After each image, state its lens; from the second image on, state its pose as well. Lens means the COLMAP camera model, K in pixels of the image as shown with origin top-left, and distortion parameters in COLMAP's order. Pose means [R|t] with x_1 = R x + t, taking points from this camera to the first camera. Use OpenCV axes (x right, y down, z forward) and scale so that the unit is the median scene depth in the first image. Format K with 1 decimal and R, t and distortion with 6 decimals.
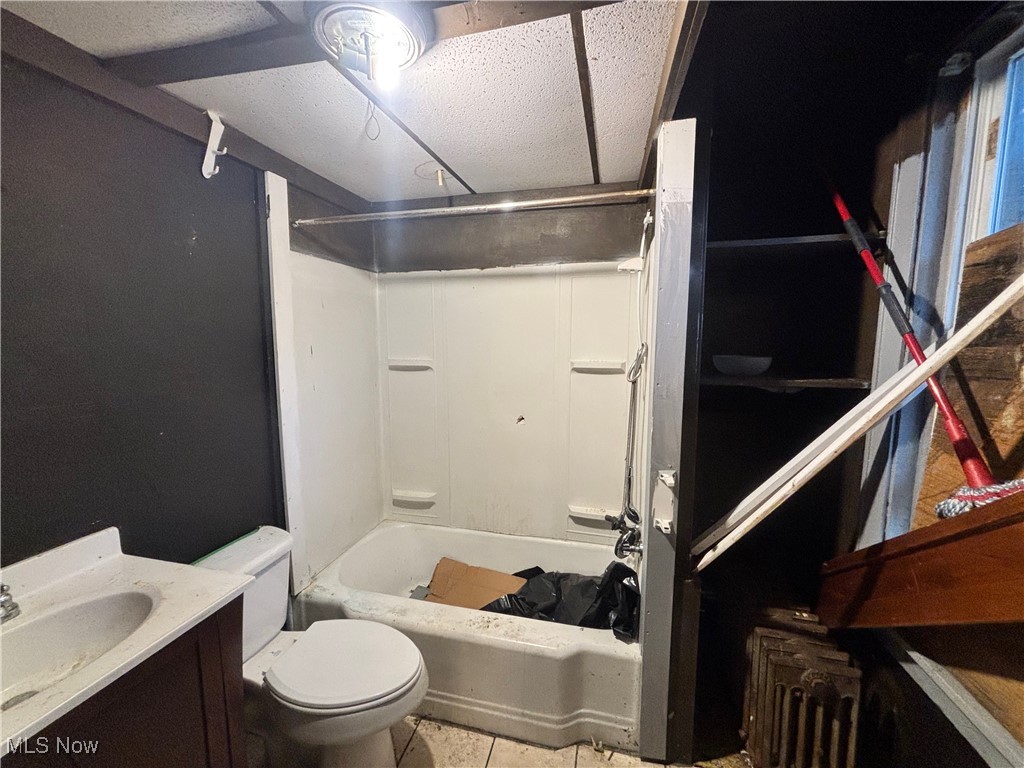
lens RADIAL K [[412.3, 0, 509.9], [0, 412.3, 383.8], [0, 0, 1]] dist [0.003716, 0.000214]
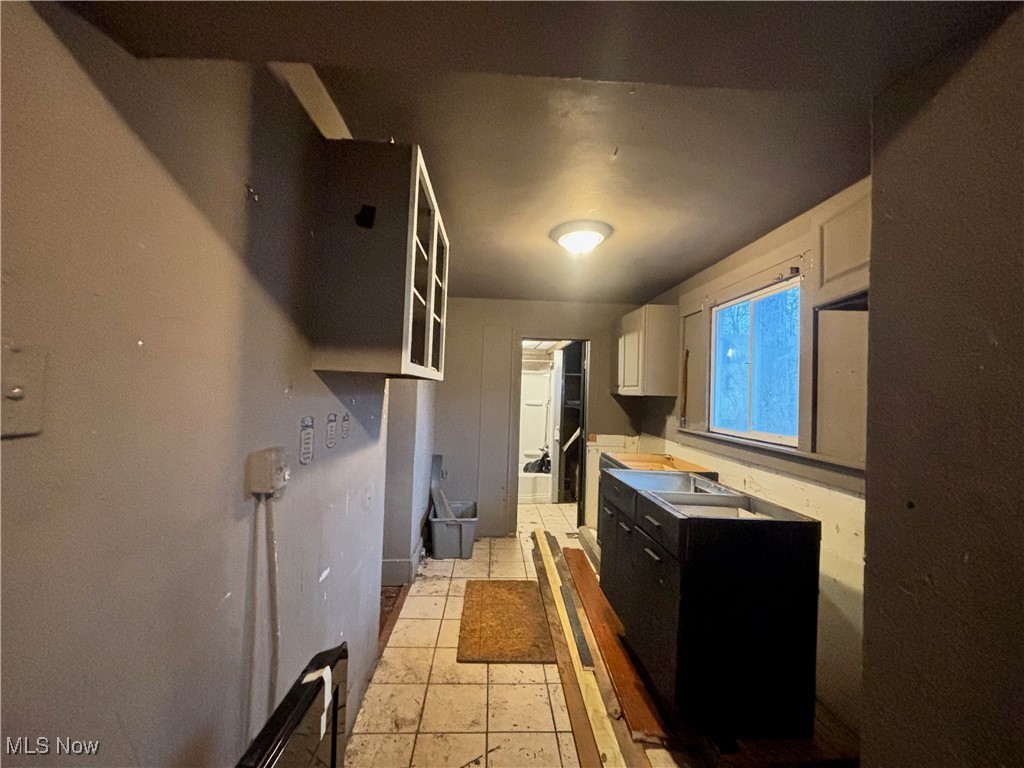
lens RADIAL K [[412.3, 0, 510.2], [0, 412.3, 381.6], [0, 0, 1]] dist [0.003716, 0.000214]
pose [[0.956800, 0.038697, 0.288161, -1.200692], [-0.001588, 0.991784, -0.127913, 0.263514], [-0.290744, 0.121930, 0.949000, -2.669171]]
